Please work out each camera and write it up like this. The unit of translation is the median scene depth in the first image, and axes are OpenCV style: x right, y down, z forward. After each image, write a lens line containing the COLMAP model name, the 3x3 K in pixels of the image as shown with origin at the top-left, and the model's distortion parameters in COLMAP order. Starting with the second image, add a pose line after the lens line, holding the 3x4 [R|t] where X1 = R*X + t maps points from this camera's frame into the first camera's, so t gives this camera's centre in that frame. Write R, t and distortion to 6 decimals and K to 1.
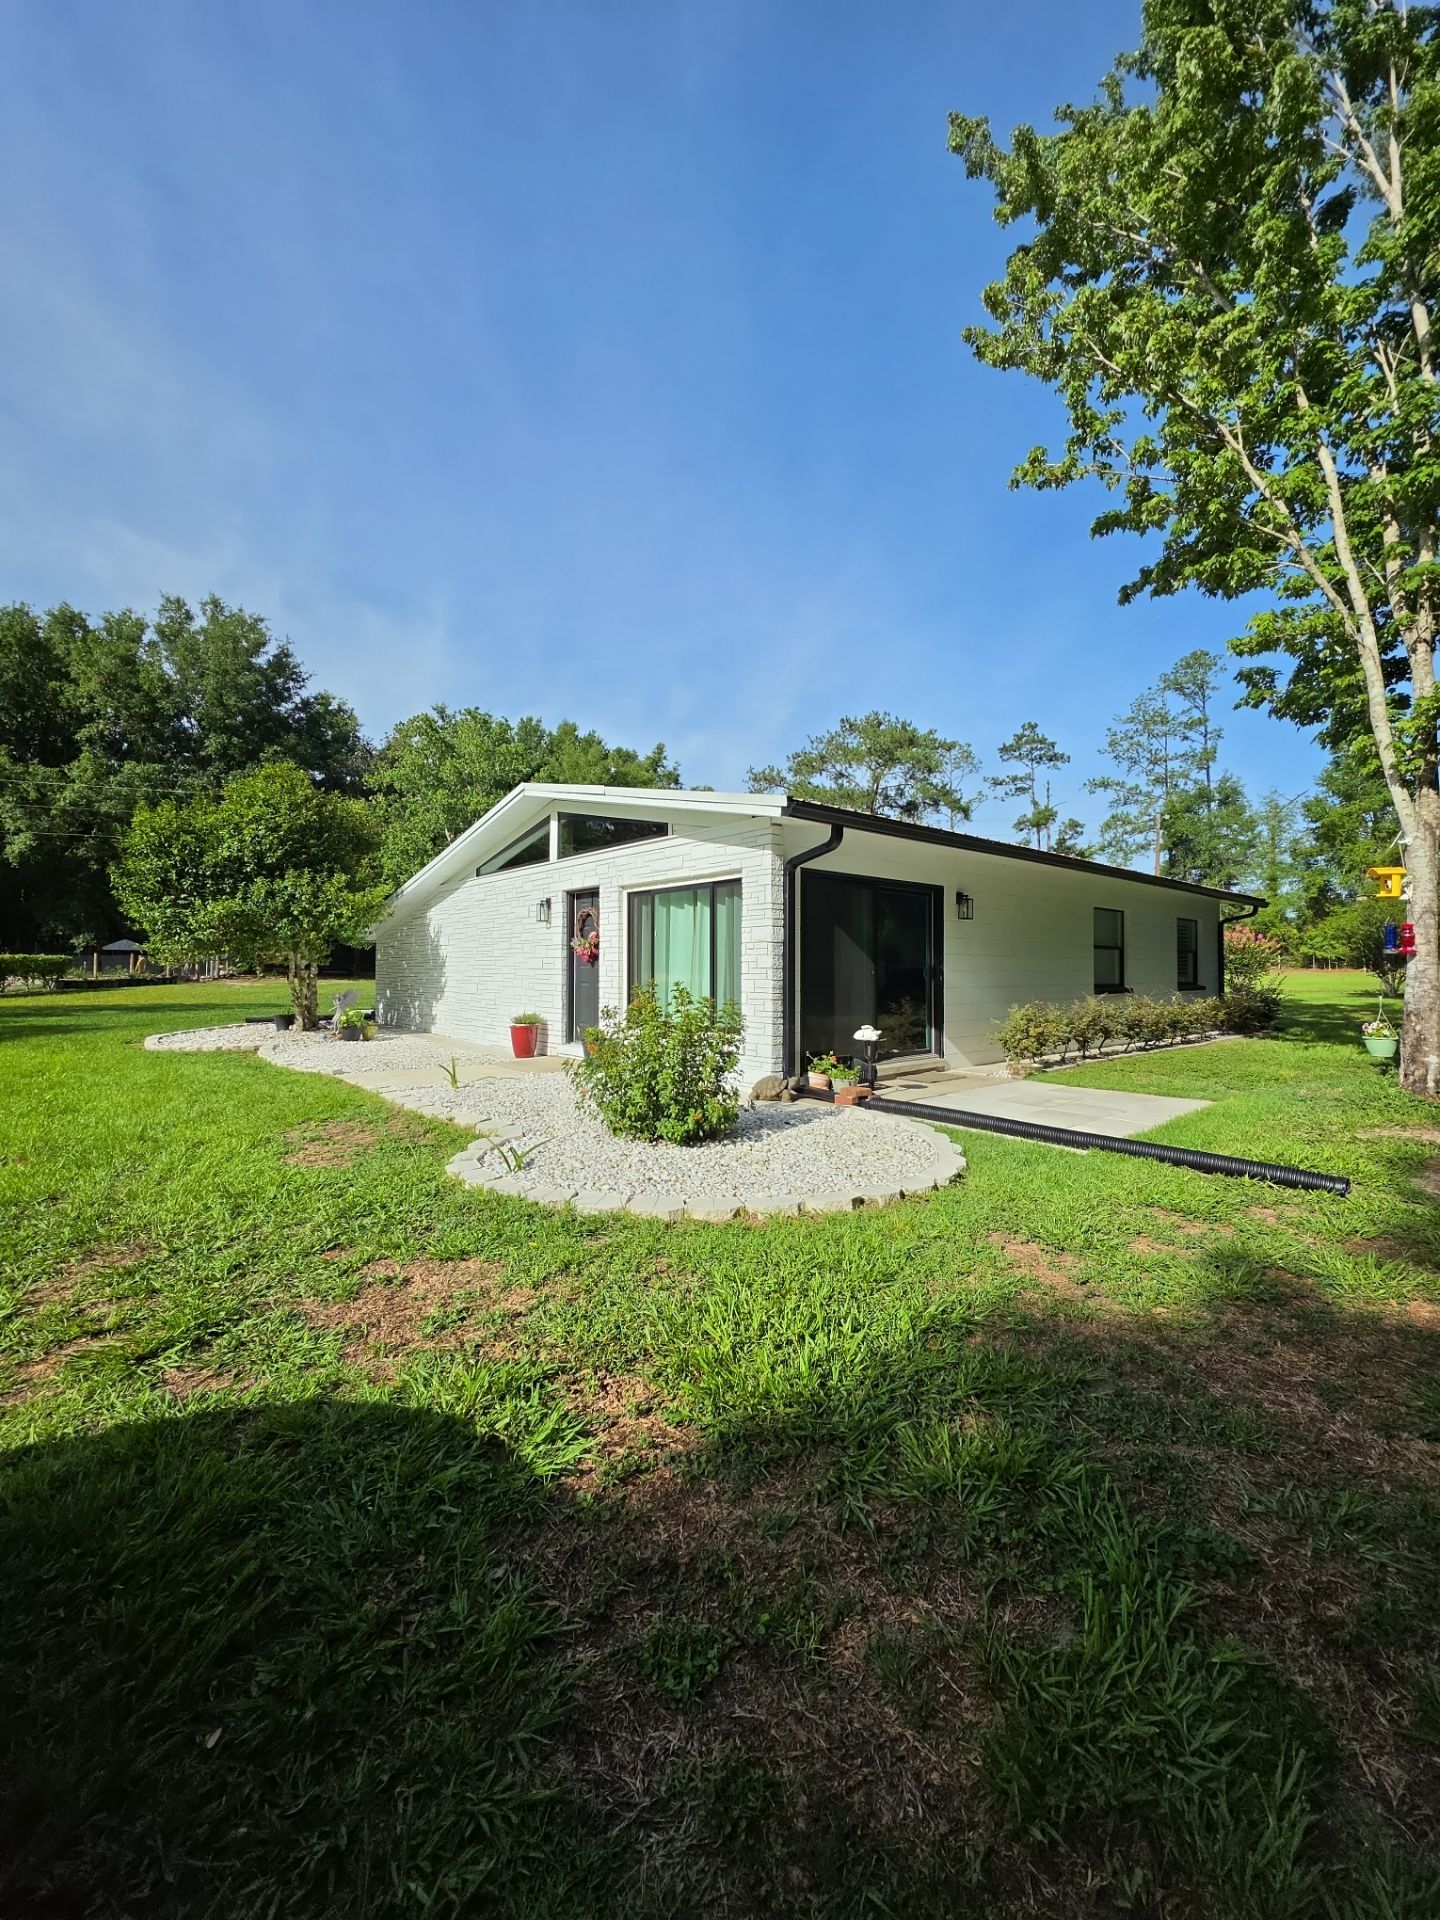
lens RADIAL K [[771.1, 0, 724.8], [0, 771.1, 954.8], [0, 0, 1]] dist [0.013177, -0.008227]
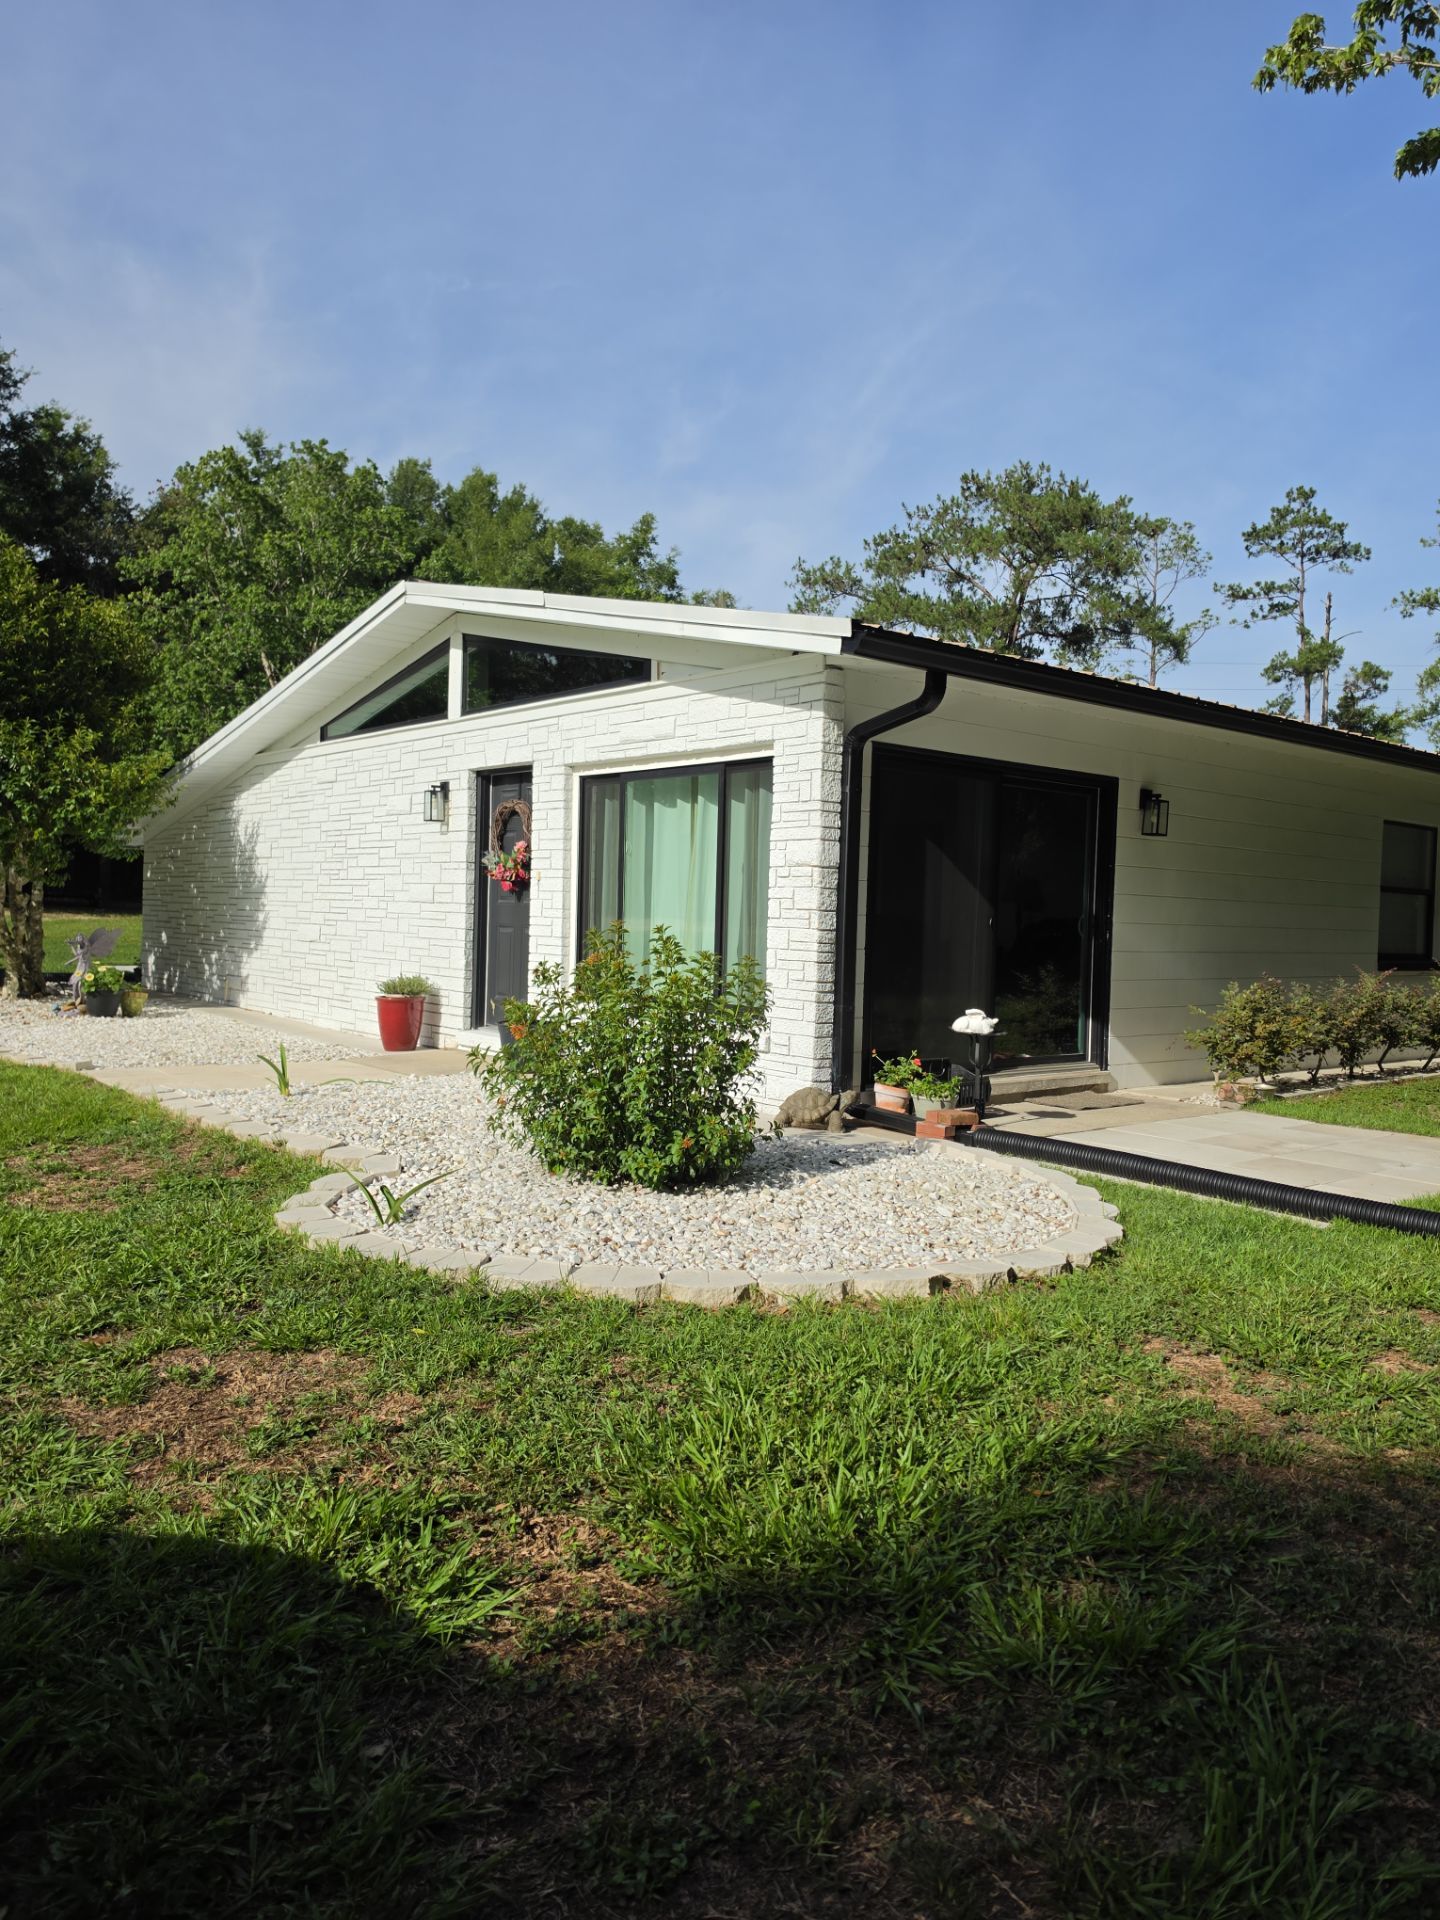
lens RADIAL K [[1340.7, 0, 730.1], [0, 1340.7, 945.1], [0, 0, 1]] dist [0.093140, -0.119320]
pose [[0.999593, 0.026448, -0.010692, 0.003055], [-0.025978, 0.998783, 0.041920, 0.002167], [0.011788, -0.041625, 0.999064, -0.030143]]
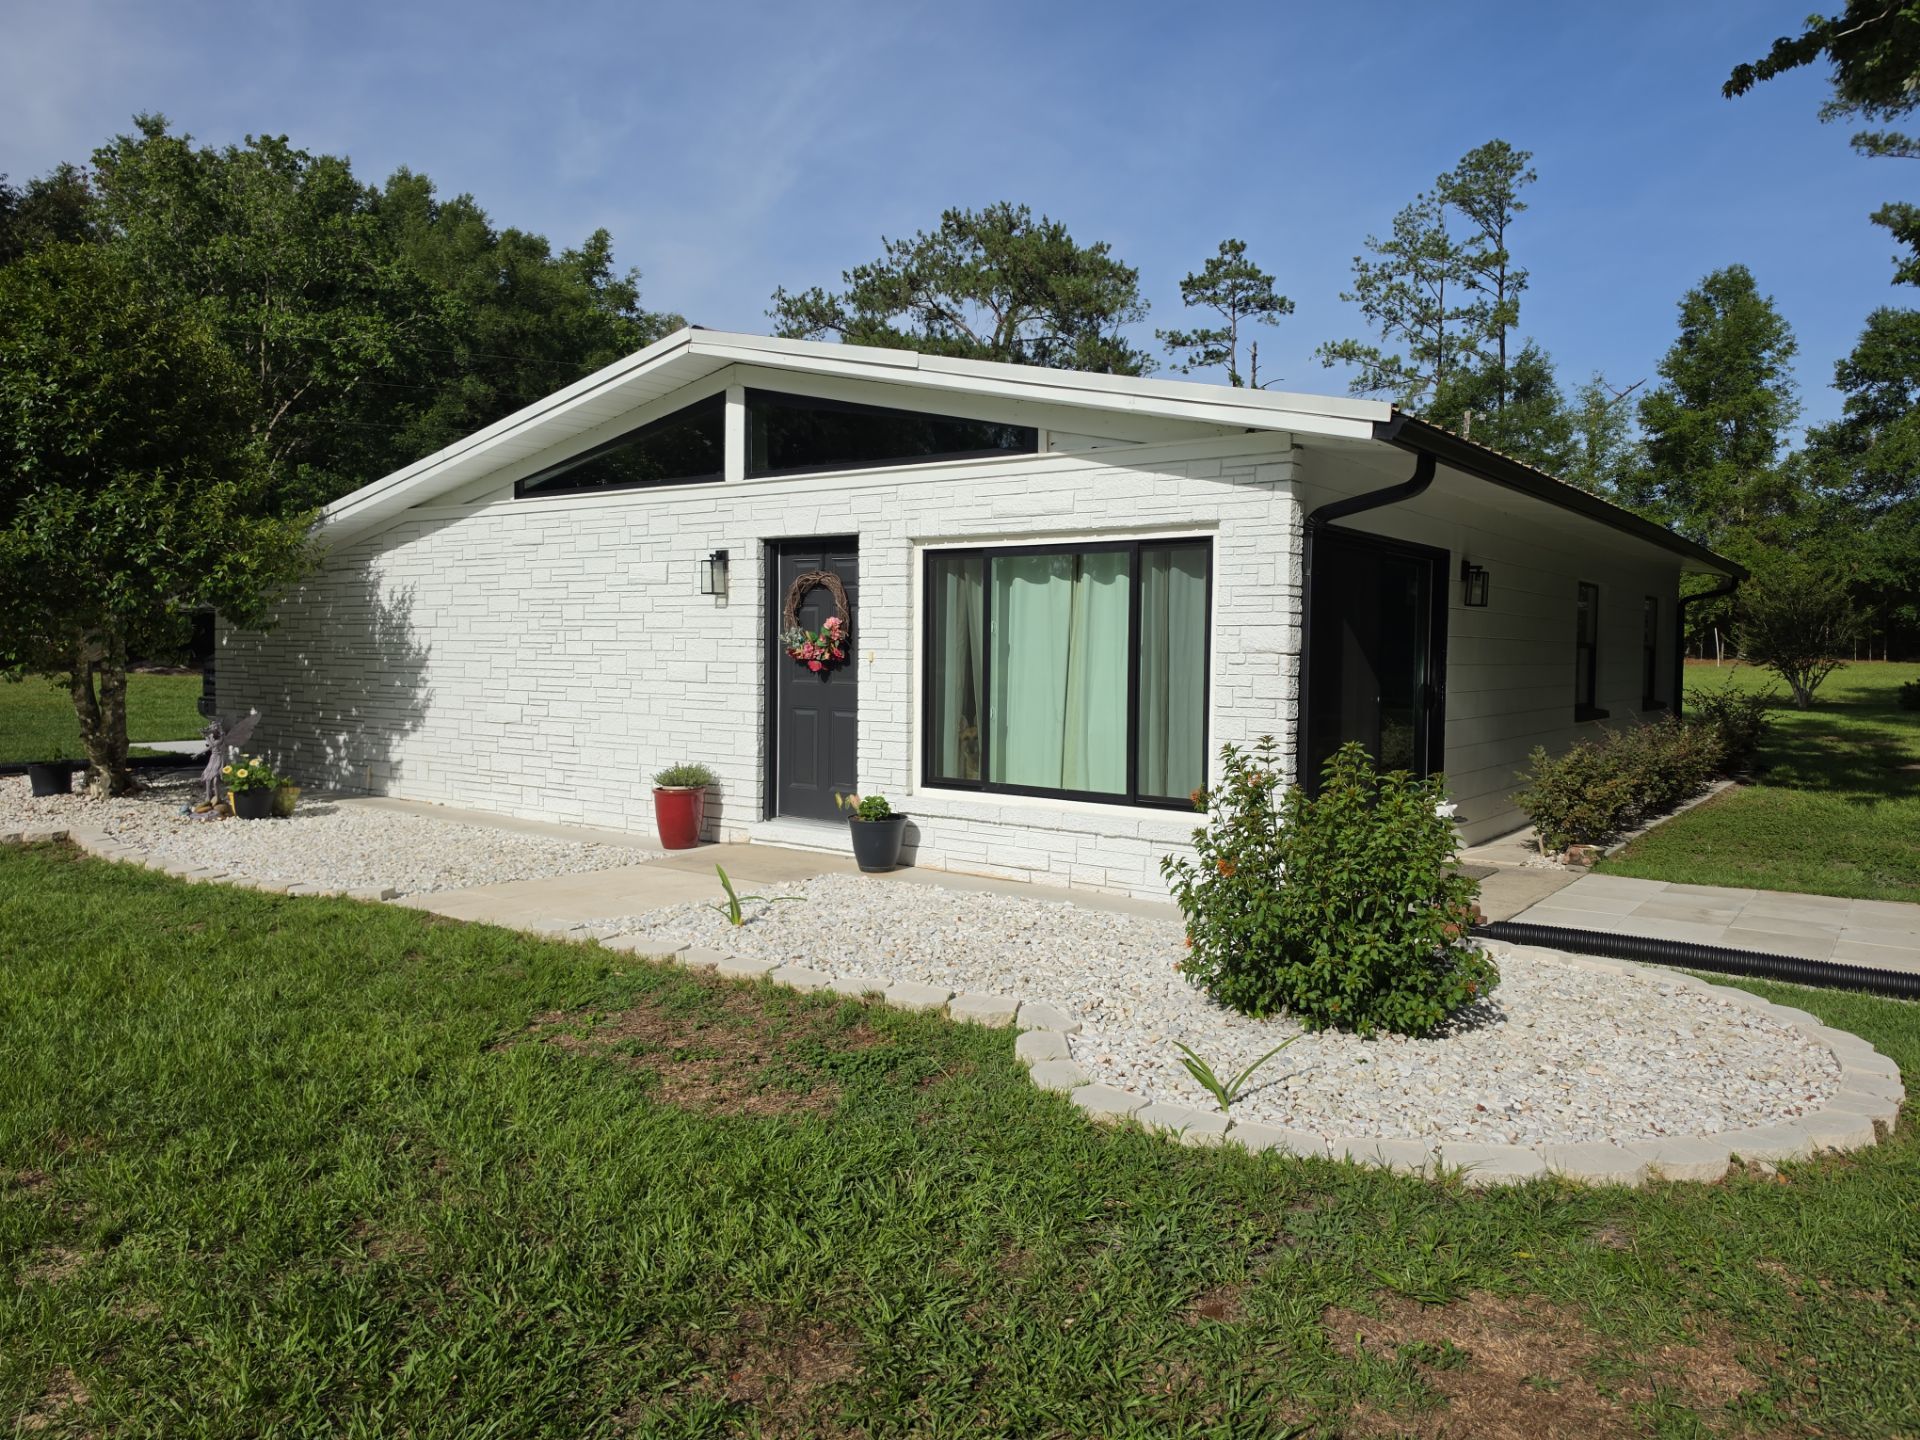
lens RADIAL K [[1340.6, 0, 955.4], [0, 1340.6, 704.9], [0, 0, 1]] dist [0.116759, -0.194320]
pose [[0.975520, -0.001059, 0.219910, -0.290130], [-0.012407, 0.998131, 0.059844, -0.025488], [-0.219562, -0.061108, 0.973683, 0.052237]]
